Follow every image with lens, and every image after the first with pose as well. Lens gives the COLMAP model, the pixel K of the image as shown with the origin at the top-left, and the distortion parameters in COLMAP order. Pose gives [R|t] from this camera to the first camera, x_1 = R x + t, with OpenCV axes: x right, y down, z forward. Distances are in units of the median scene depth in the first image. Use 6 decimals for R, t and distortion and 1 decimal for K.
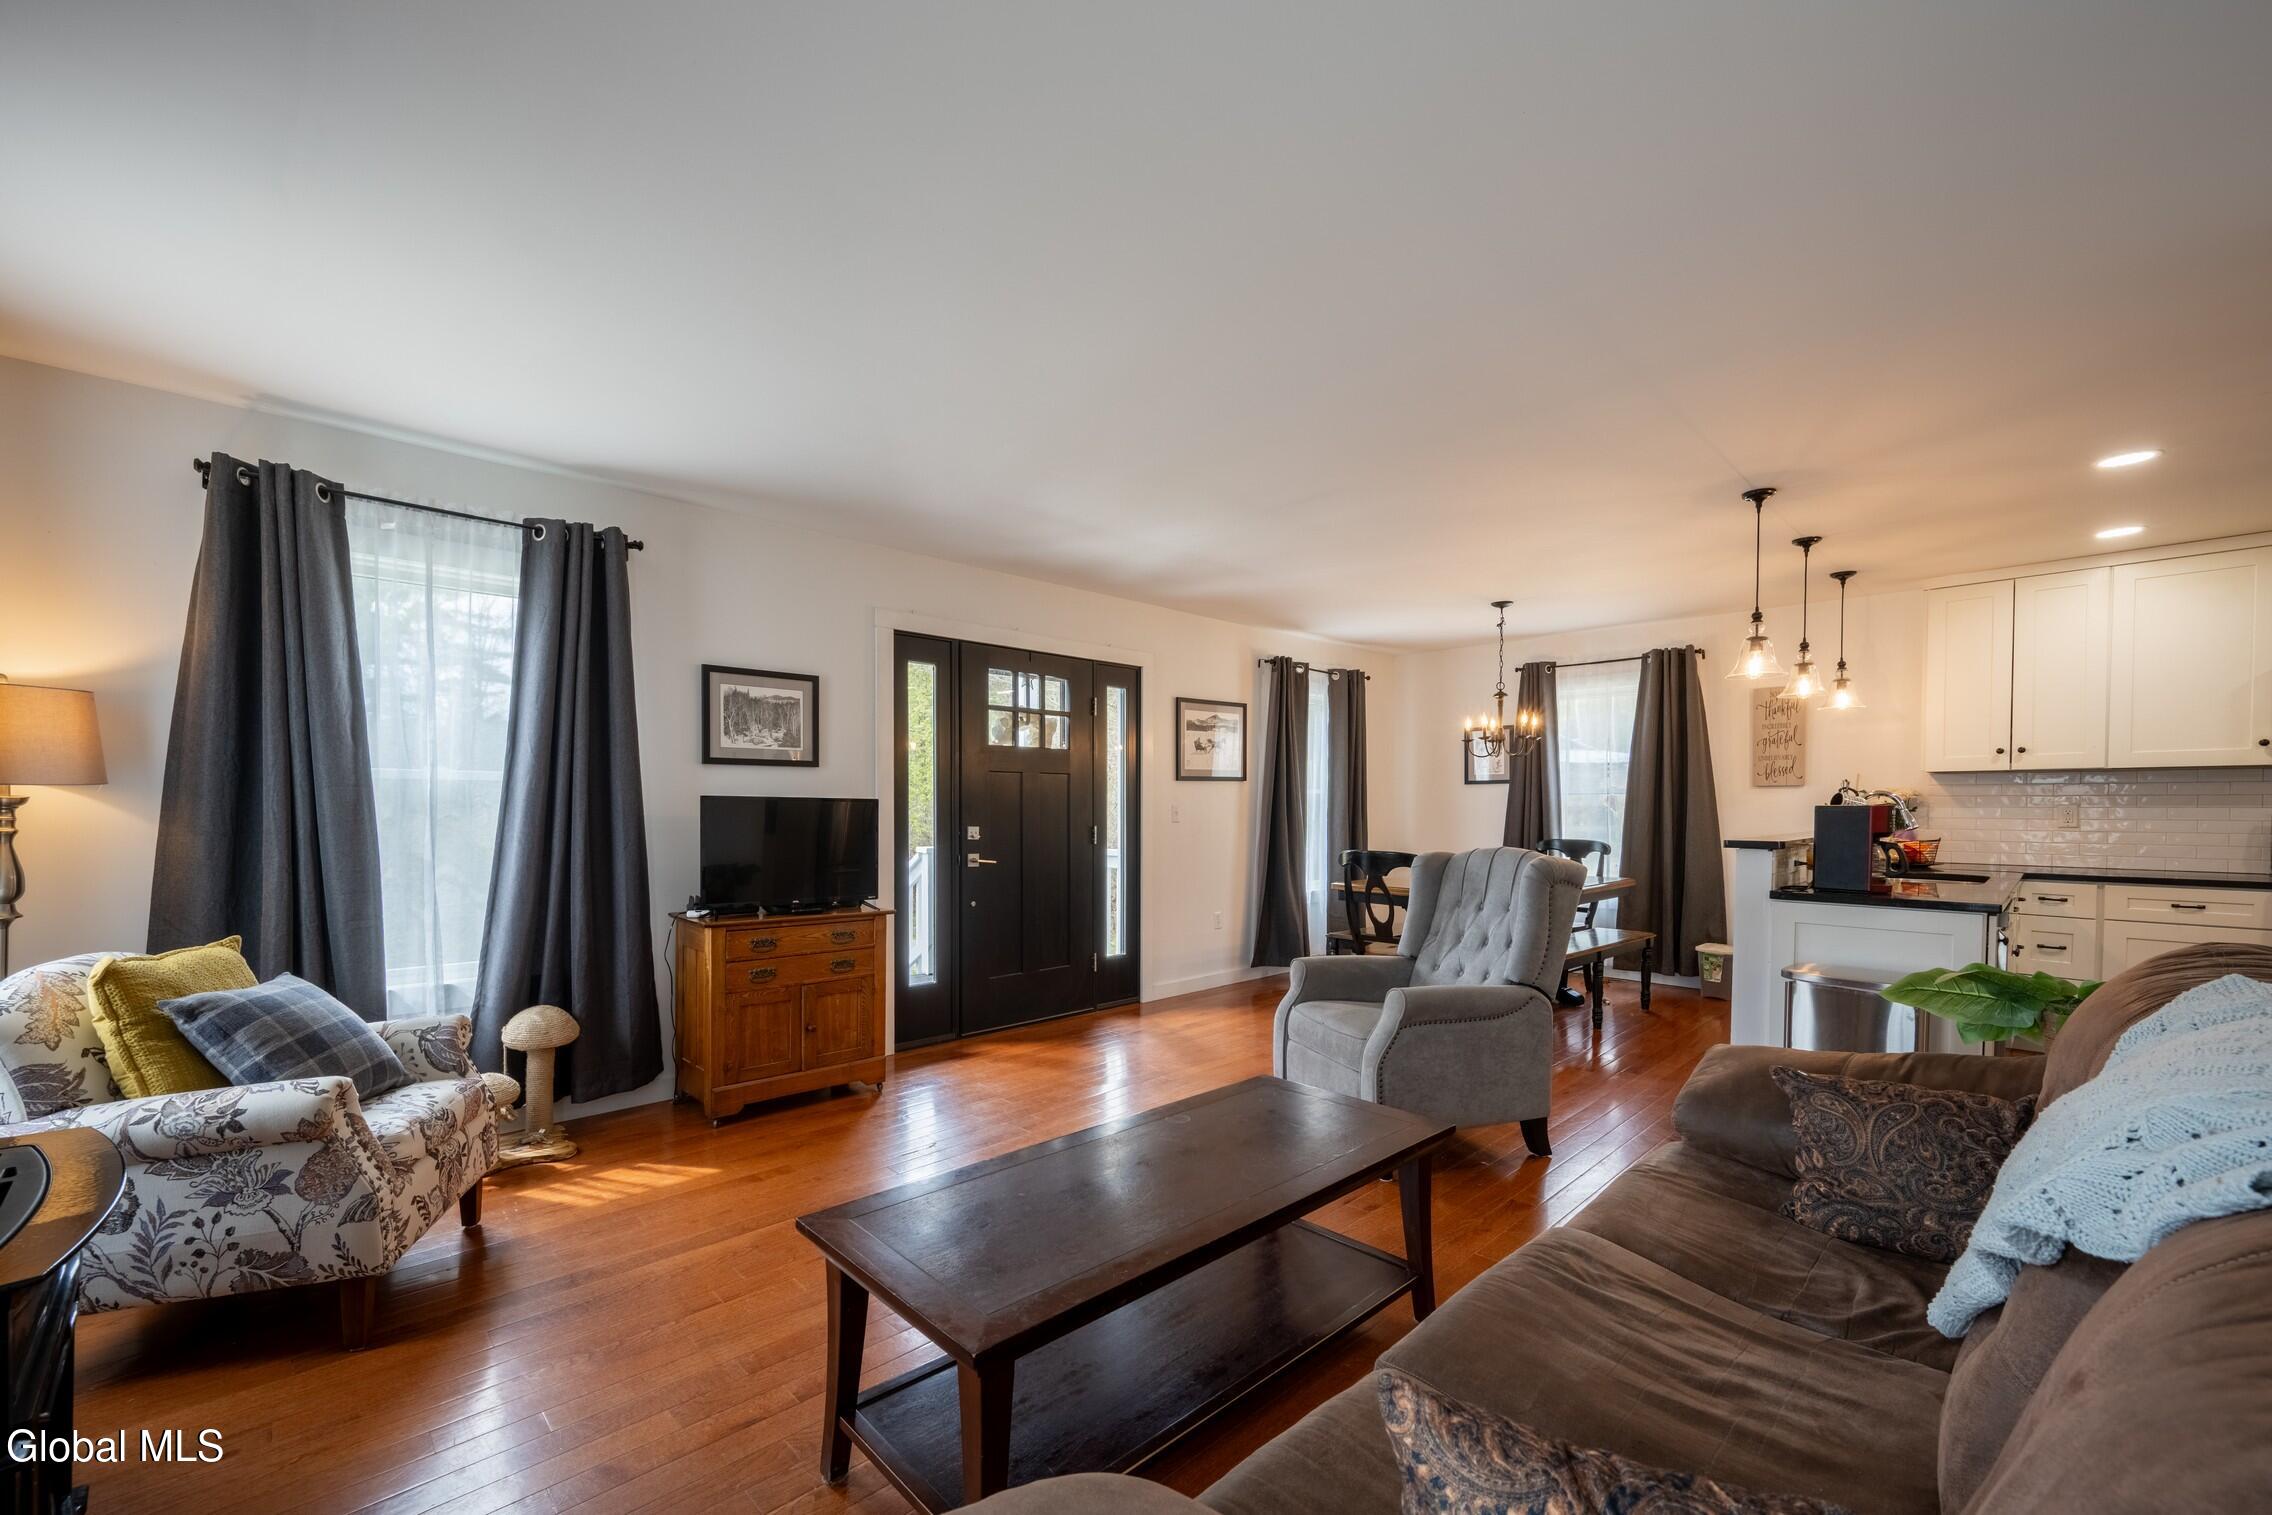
lens RADIAL K [[913.6, 0, 1150.1], [0, 913.6, 818.3], [0, 0, 1]] dist [-0.001008, 0.001036]
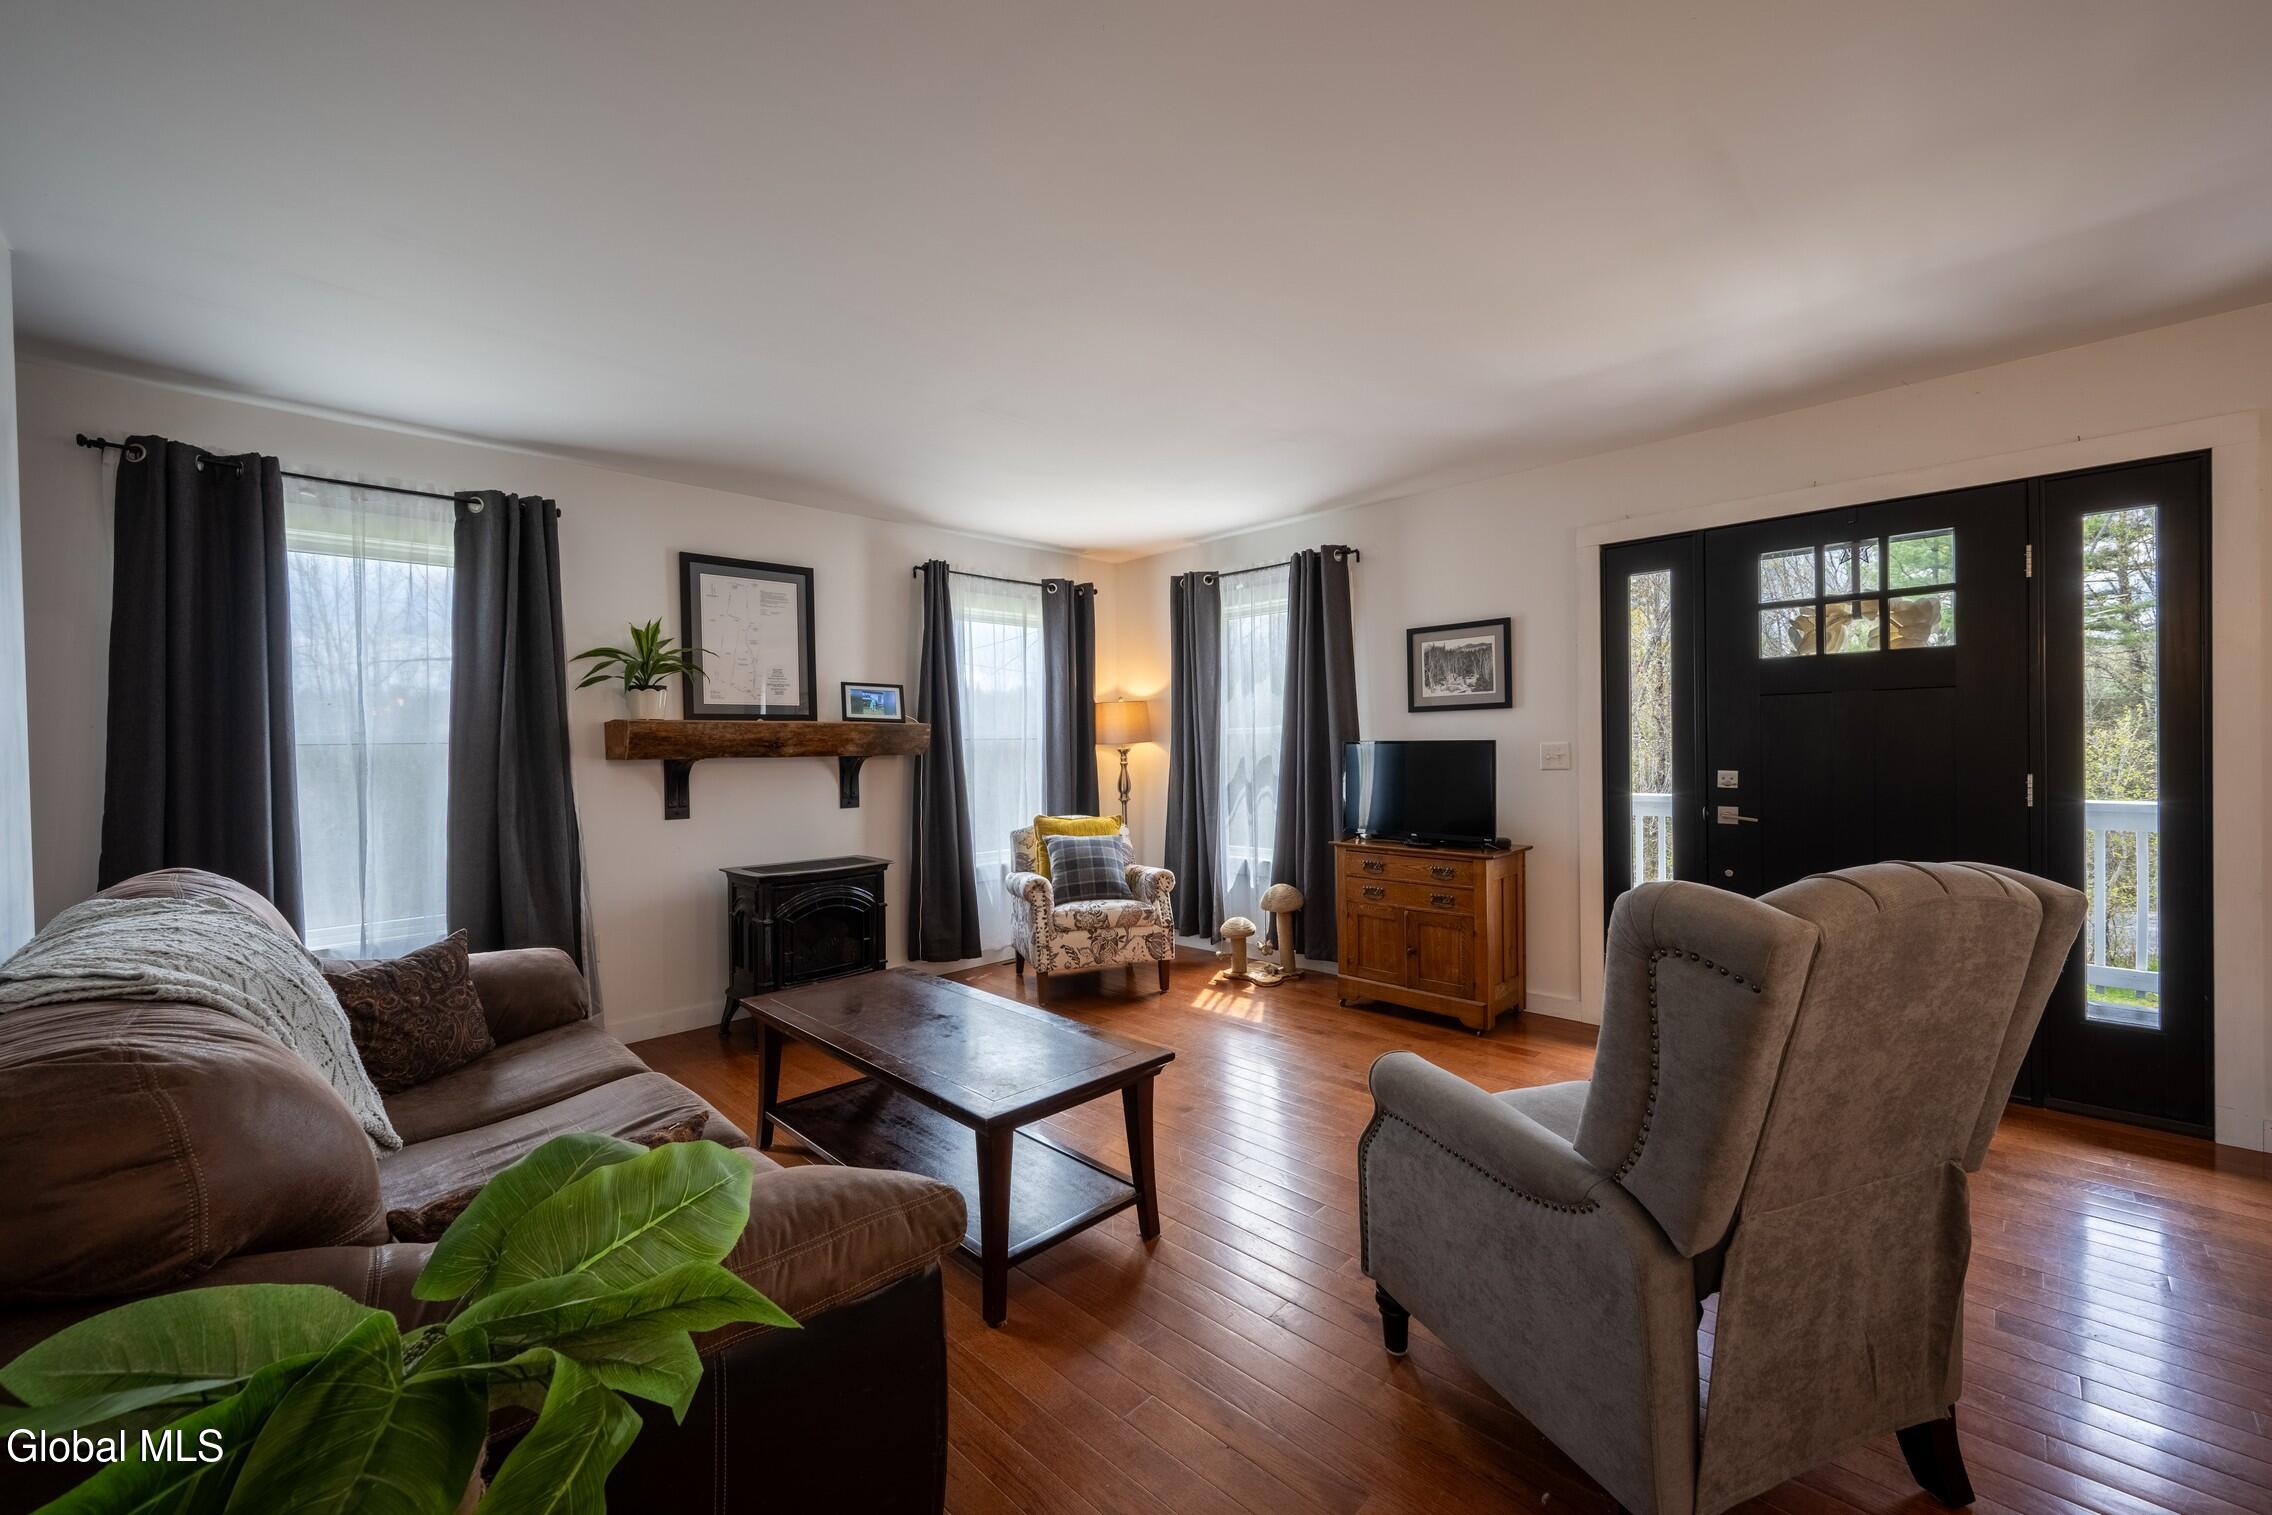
lens RADIAL K [[913.6, 0, 1122.9], [0, 913.6, 763.7], [0, 0, 1]] dist [-0.001008, 0.001036]
pose [[0.013567, 0.011925, -0.999837, 0.530050], [0.002400, 0.999926, 0.011958, -0.006680], [0.999905, -0.002562, 0.013538, 0.469178]]
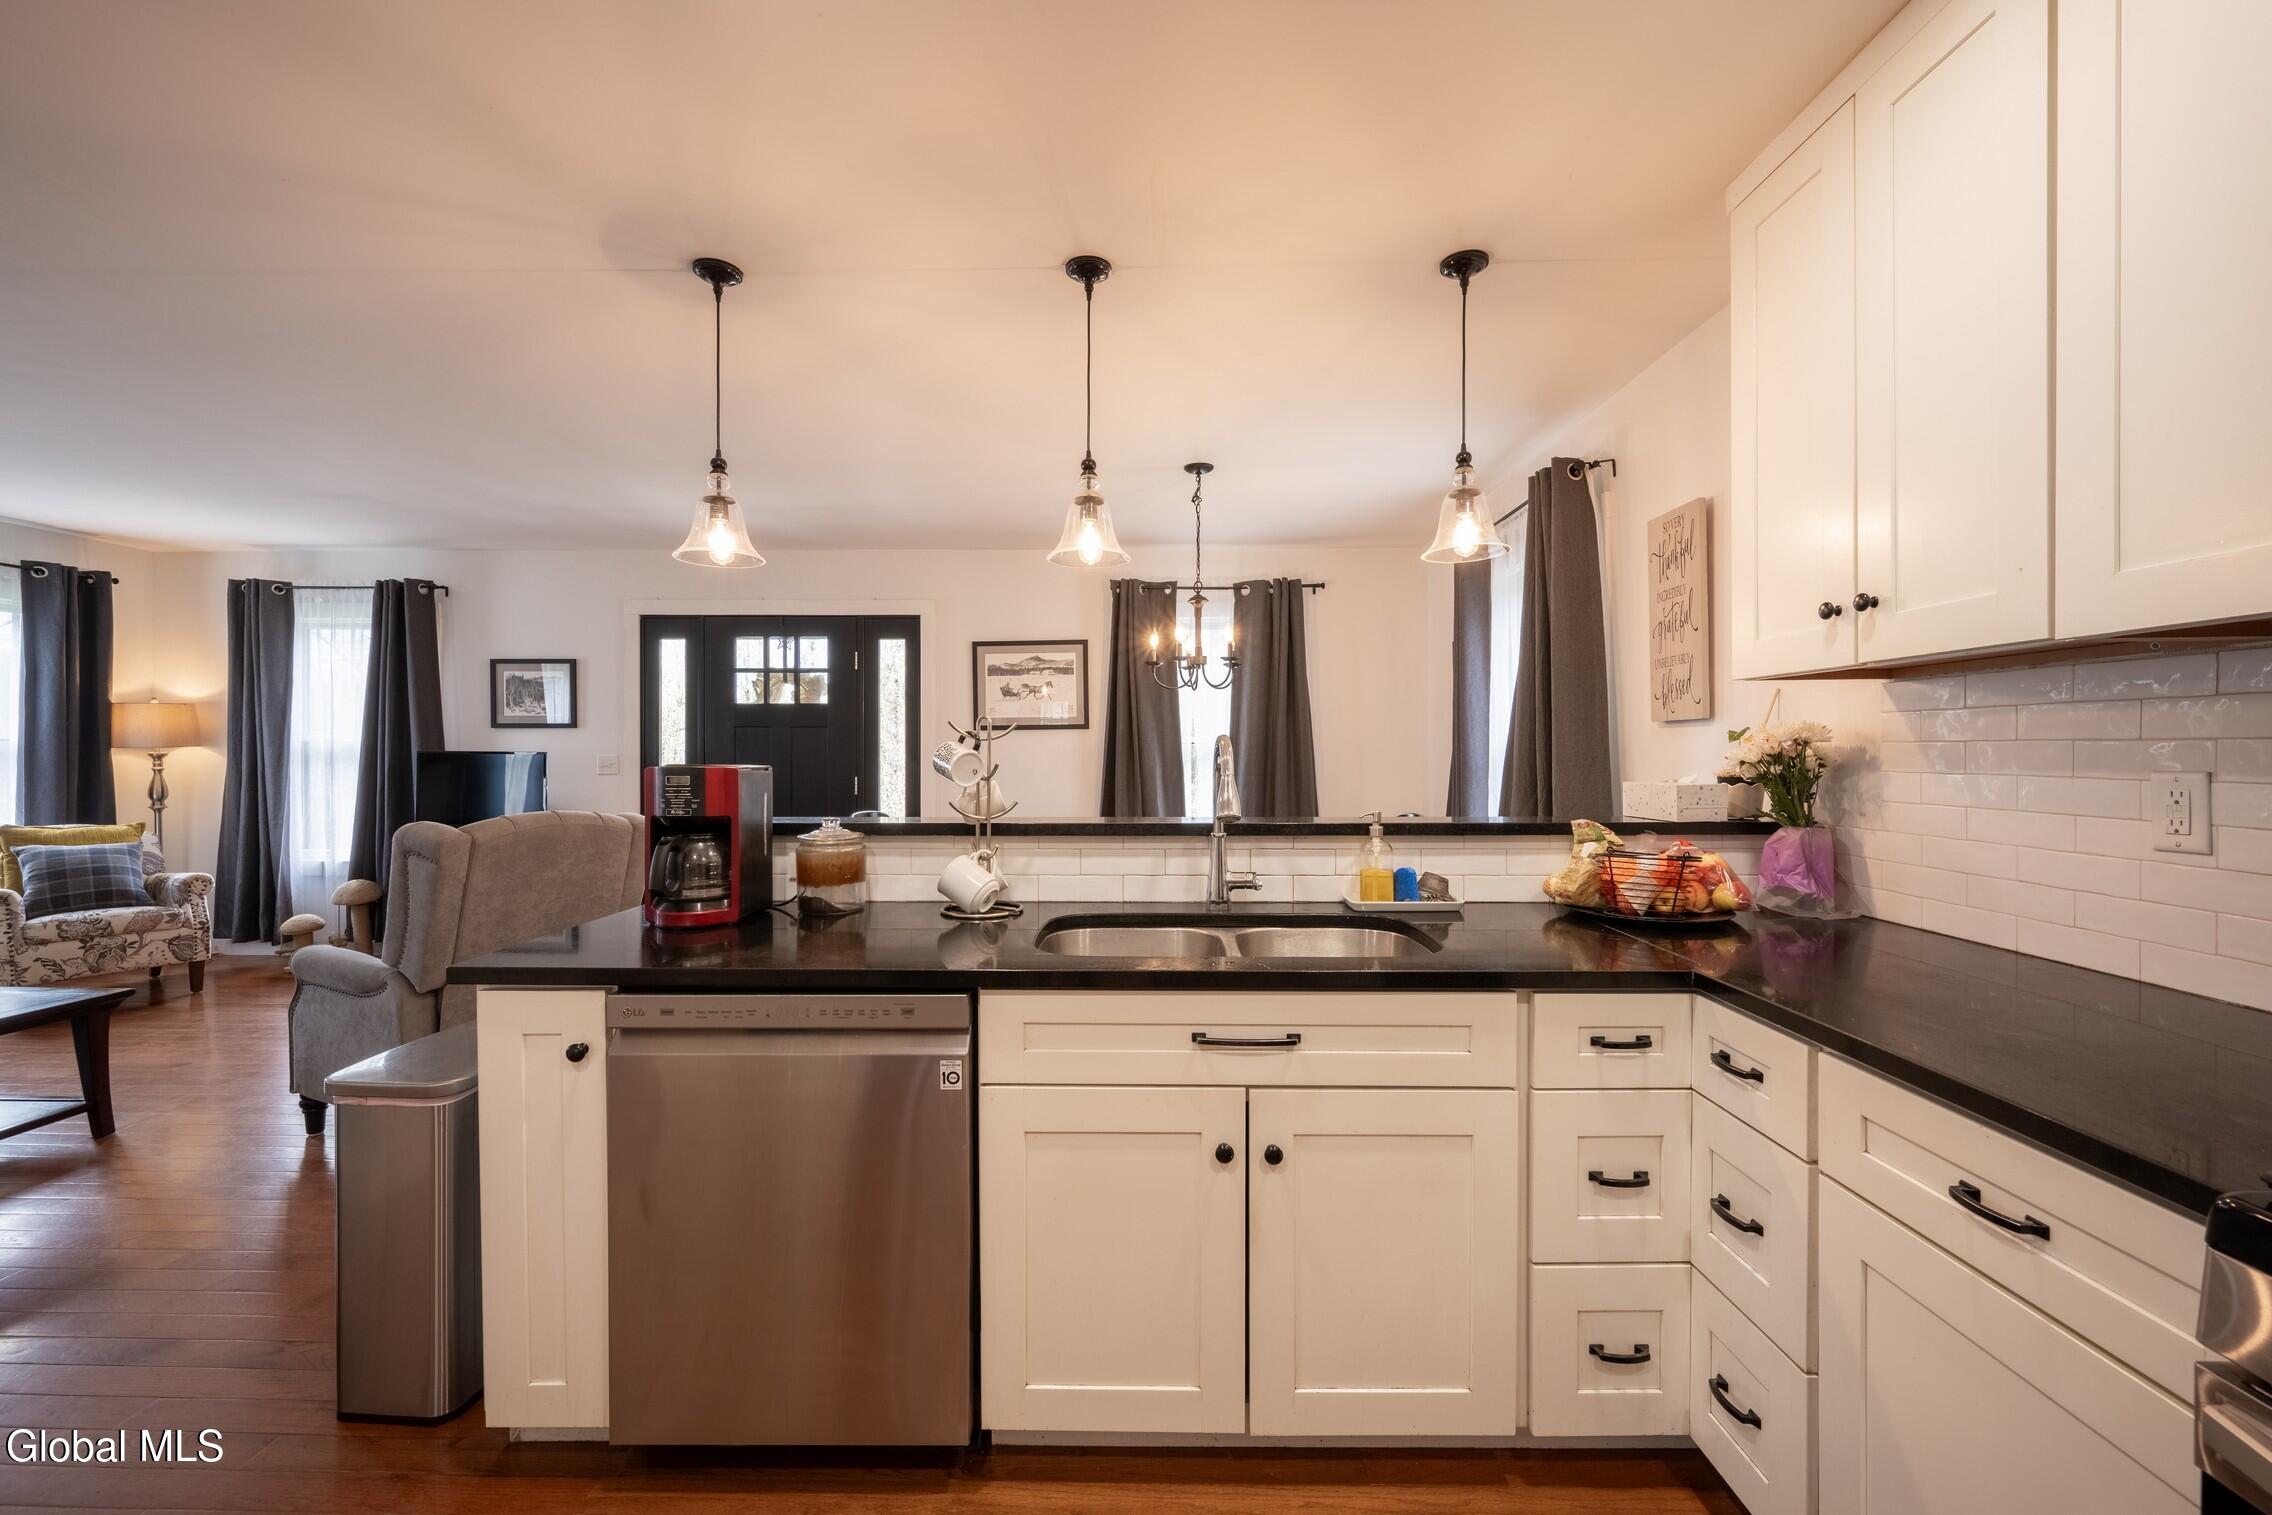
lens RADIAL K [[913.6, 0, 1144.0], [0, 913.6, 758.7], [0, 0, 1]] dist [-0.001008, 0.001036]
pose [[0.711172, 0.002853, -0.703012, 0.955735], [-0.010127, 0.999930, -0.006187, -0.009903], [0.702945, 0.011519, 0.711151, 0.536271]]
